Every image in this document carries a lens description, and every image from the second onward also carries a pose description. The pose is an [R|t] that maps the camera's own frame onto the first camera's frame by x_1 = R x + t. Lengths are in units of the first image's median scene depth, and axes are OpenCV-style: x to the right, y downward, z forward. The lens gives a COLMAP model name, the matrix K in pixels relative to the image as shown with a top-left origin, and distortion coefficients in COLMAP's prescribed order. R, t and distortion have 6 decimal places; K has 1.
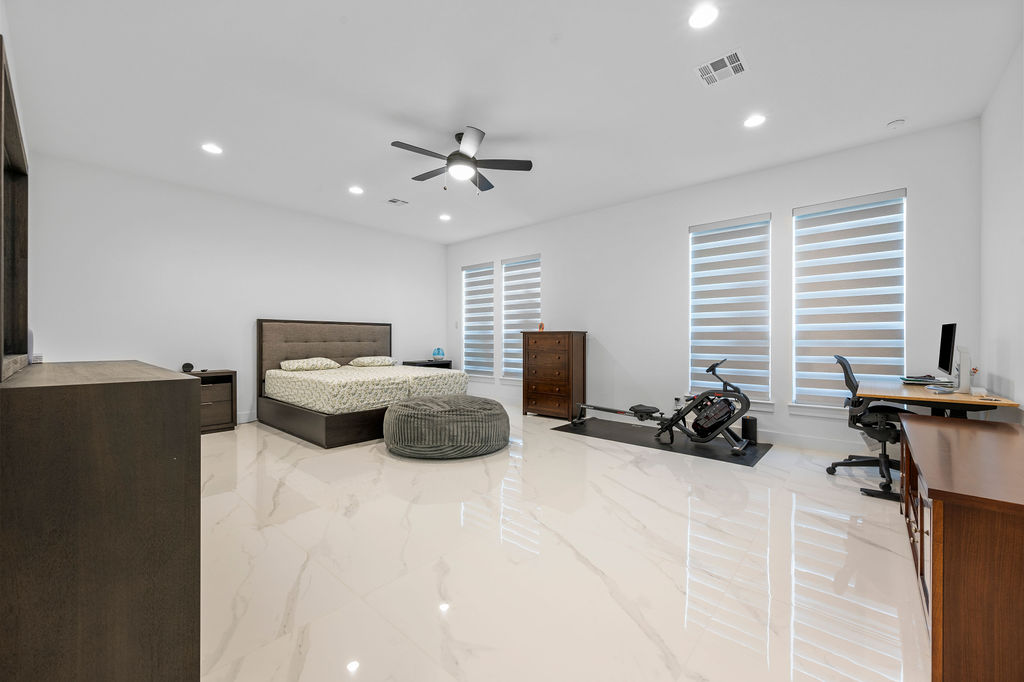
lens RADIAL K [[401.7, 0, 520.1], [0, 401.7, 336.3], [0, 0, 1]] dist [-0.001384, 0.000608]
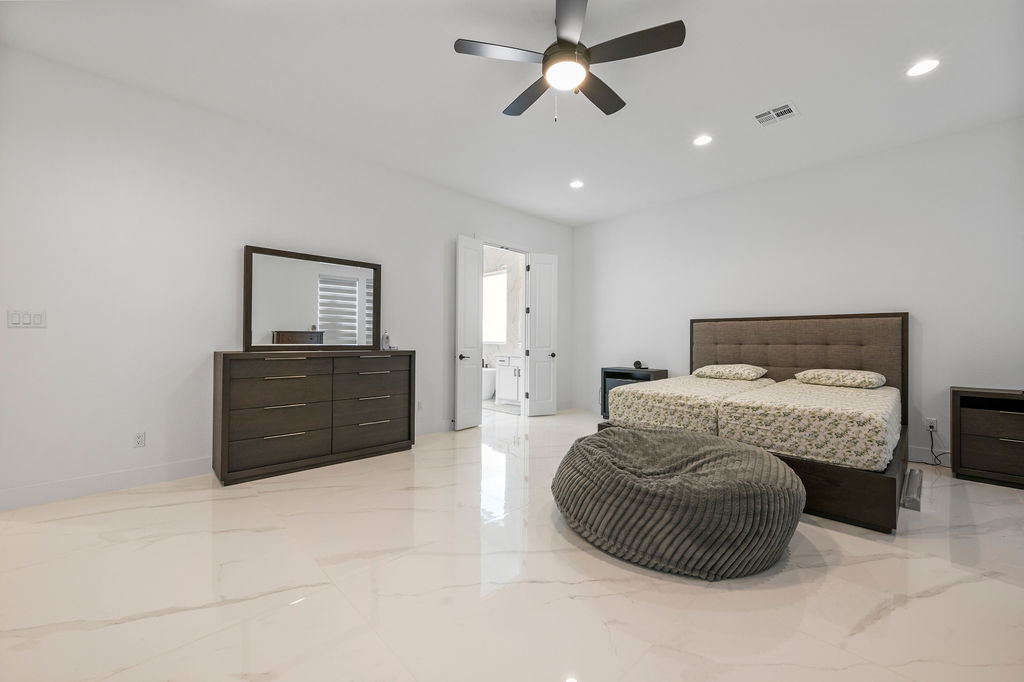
lens RADIAL K [[401.7, 0, 514.5], [0, 401.7, 345.7], [0, 0, 1]] dist [-0.001384, 0.000608]
pose [[-0.091094, 0.010498, -0.995787, 0.365632], [0.001679, 0.999945, 0.010388, 0.009255], [0.995841, -0.000726, -0.091107, 0.734534]]
